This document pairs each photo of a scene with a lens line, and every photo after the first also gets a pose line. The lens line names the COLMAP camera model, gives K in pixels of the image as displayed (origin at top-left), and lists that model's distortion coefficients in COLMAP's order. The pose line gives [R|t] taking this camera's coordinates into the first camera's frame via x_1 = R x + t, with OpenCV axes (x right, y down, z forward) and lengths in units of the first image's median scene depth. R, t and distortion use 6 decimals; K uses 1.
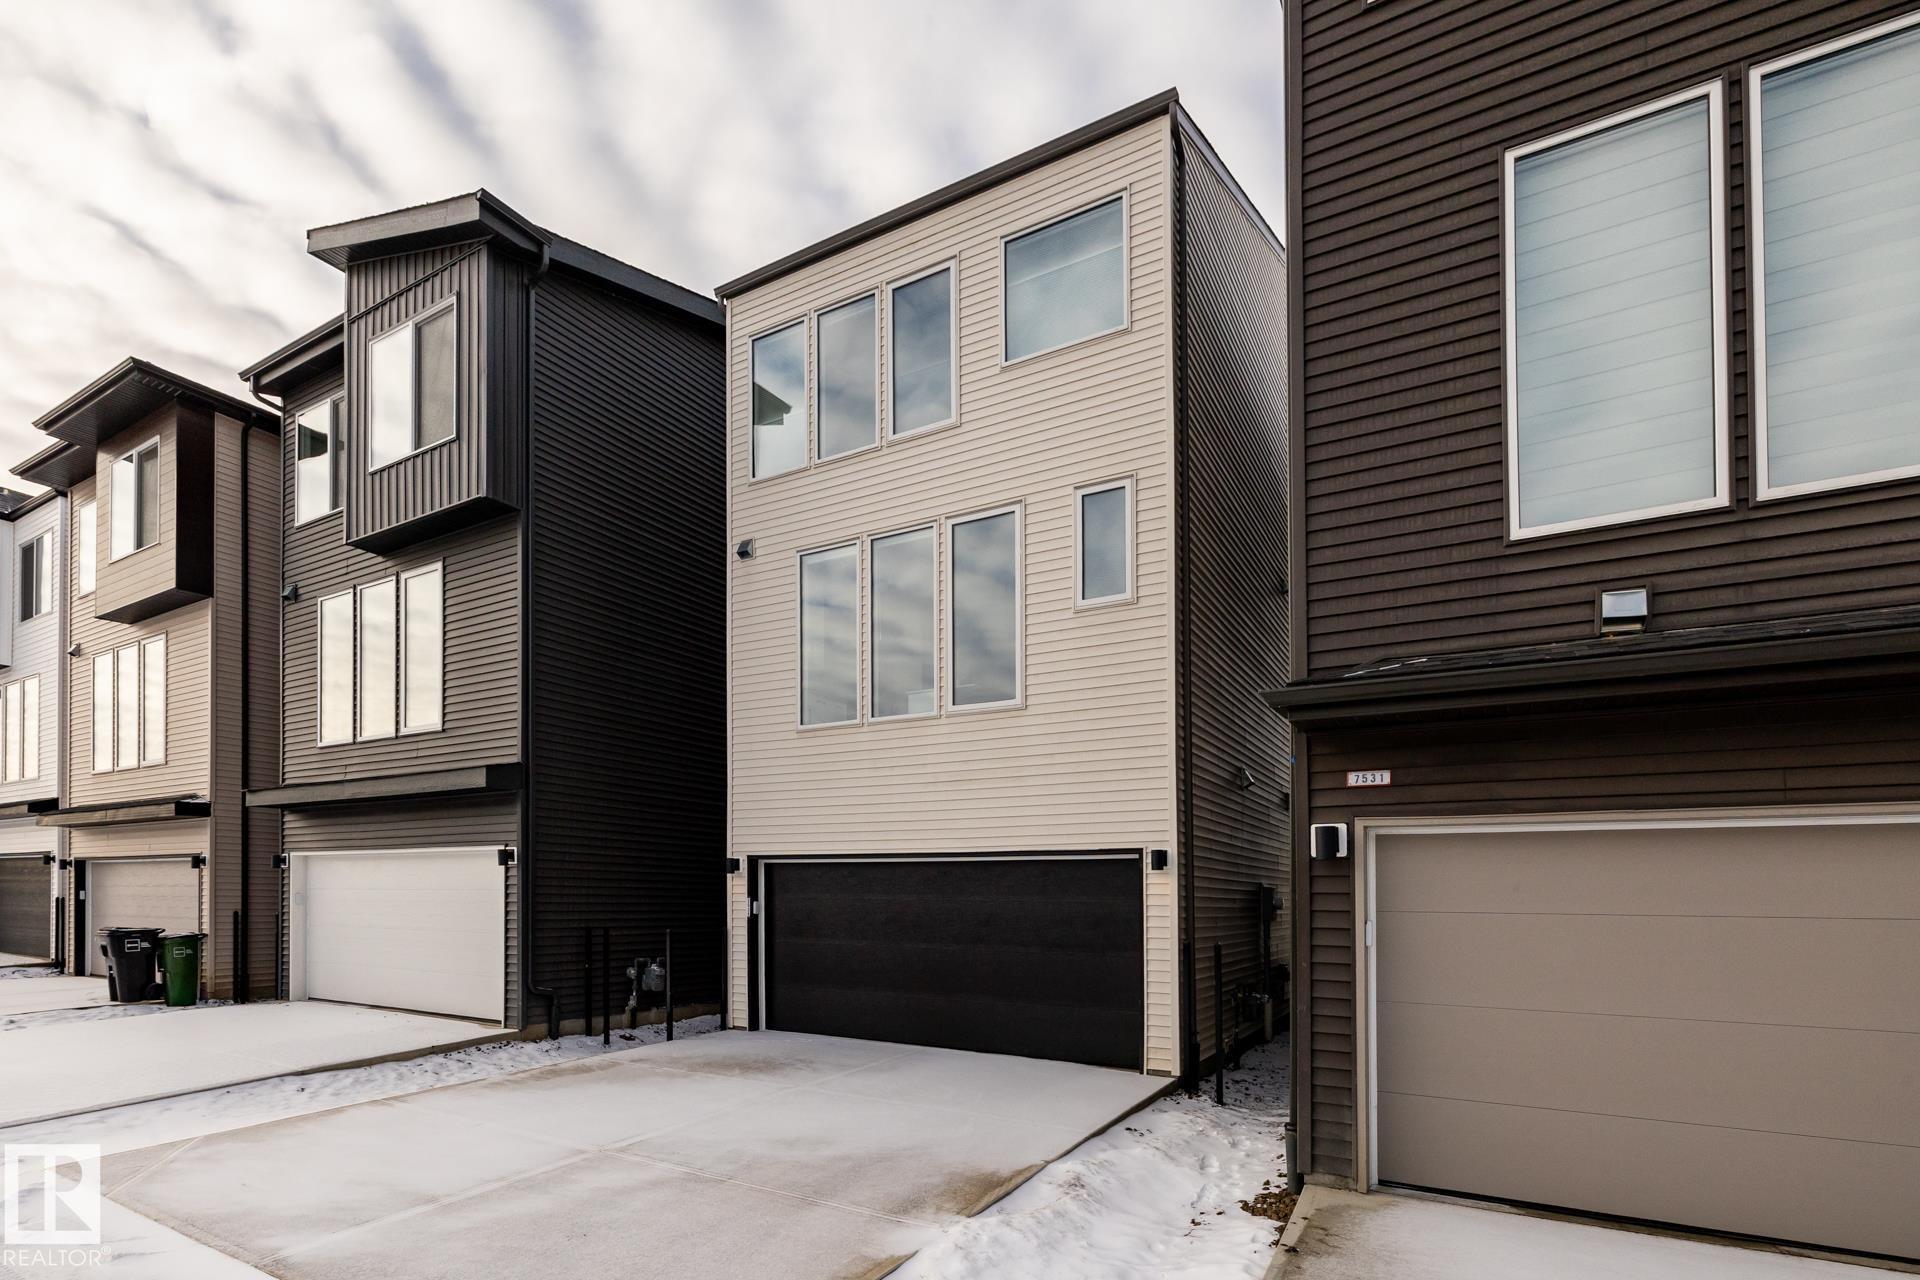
lens RADIAL K [[825.8, 0, 963.2], [0, 825.8, 613.4], [0, 0, 1]] dist [0.000296, -0.000506]
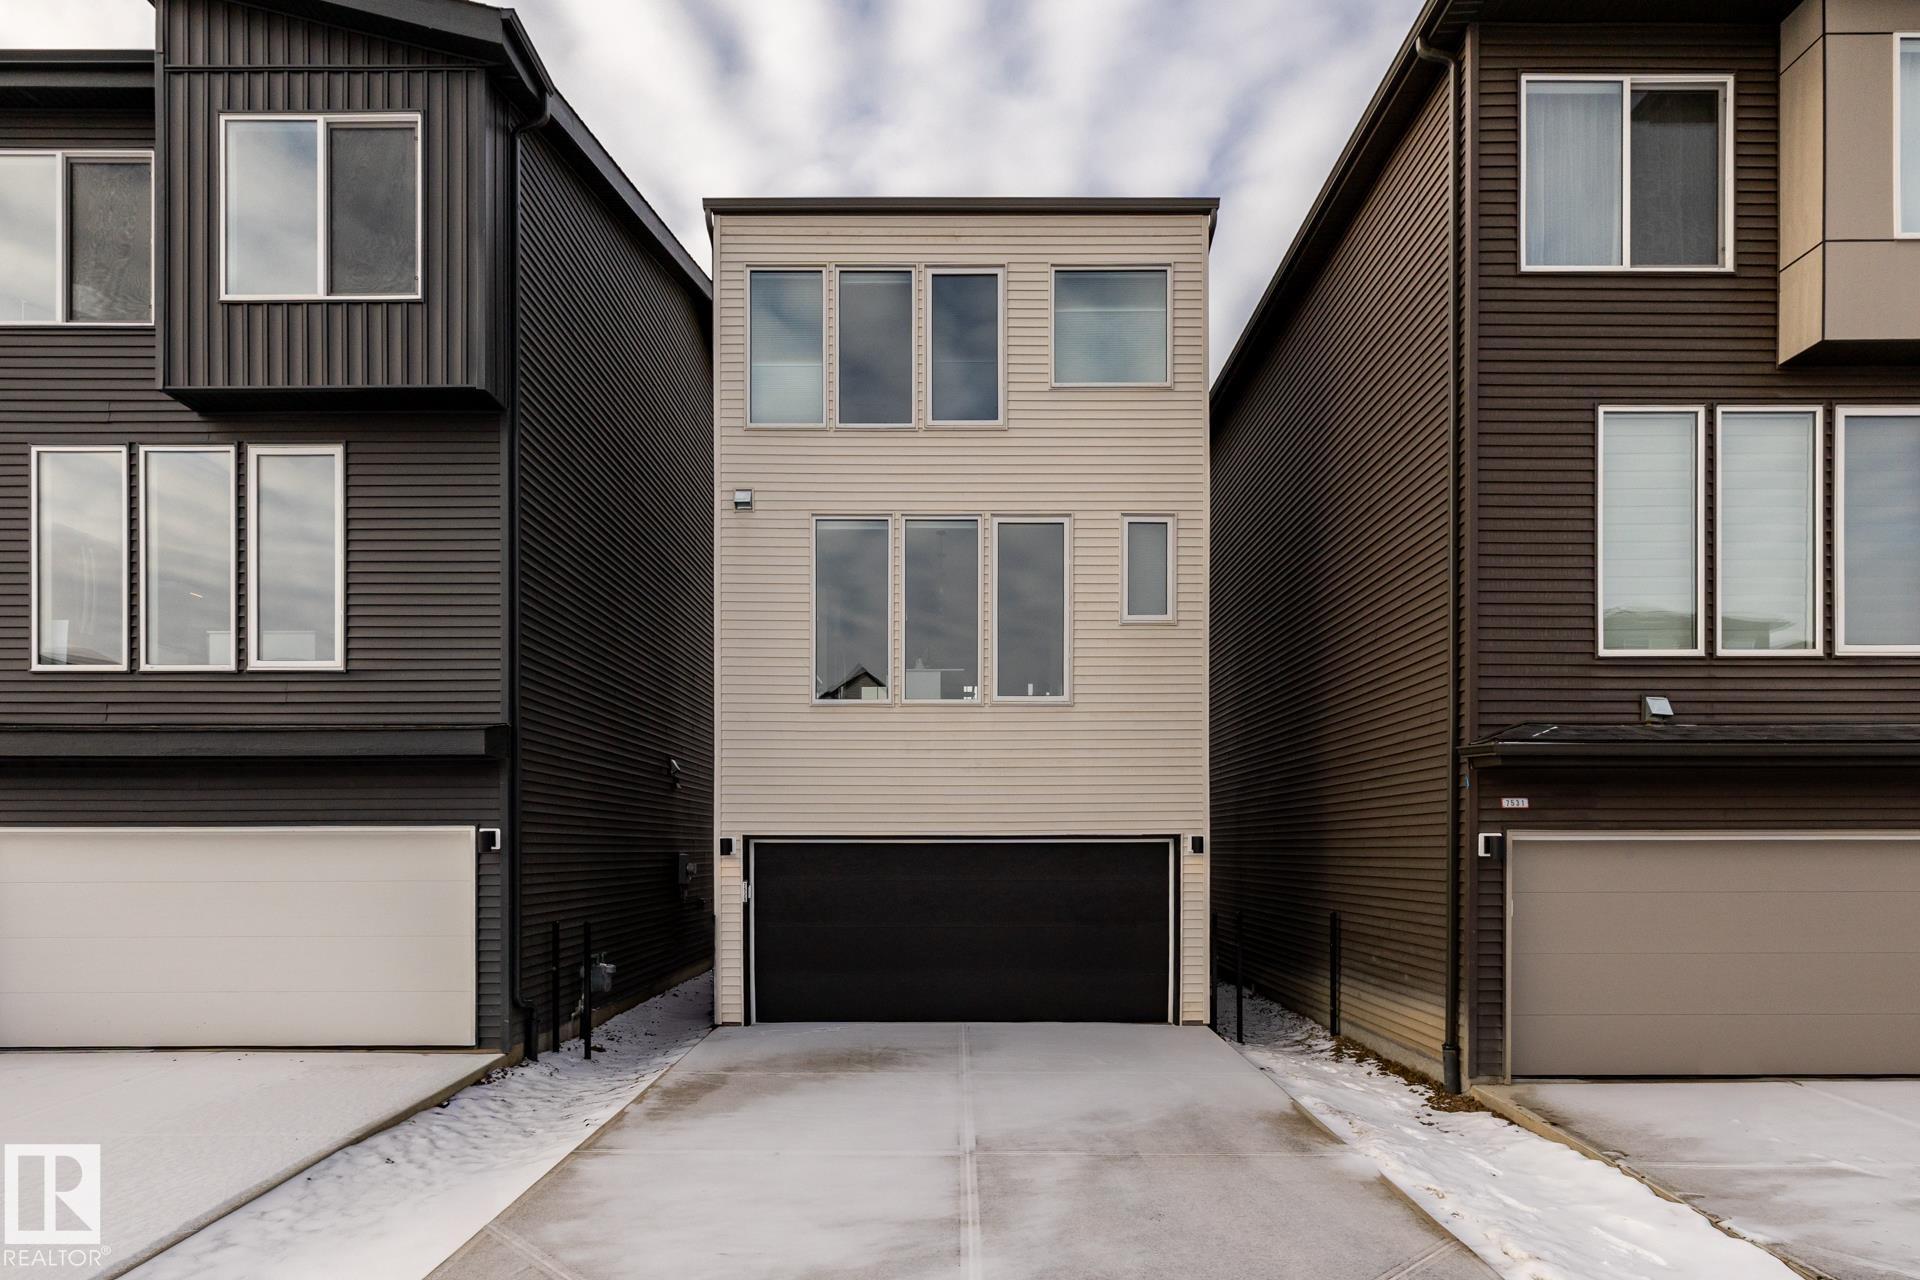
lens RADIAL K [[848.6, 0, 959.8], [0, 848.6, 547.4], [0, 0, 1]] dist [-0.001401, 0.000378]
pose [[0.879511, 0.149046, 0.451935, -0.586571], [-0.144713, 0.988478, -0.044370, -0.022030], [-0.453341, -0.026377, 0.890947, 0.053268]]
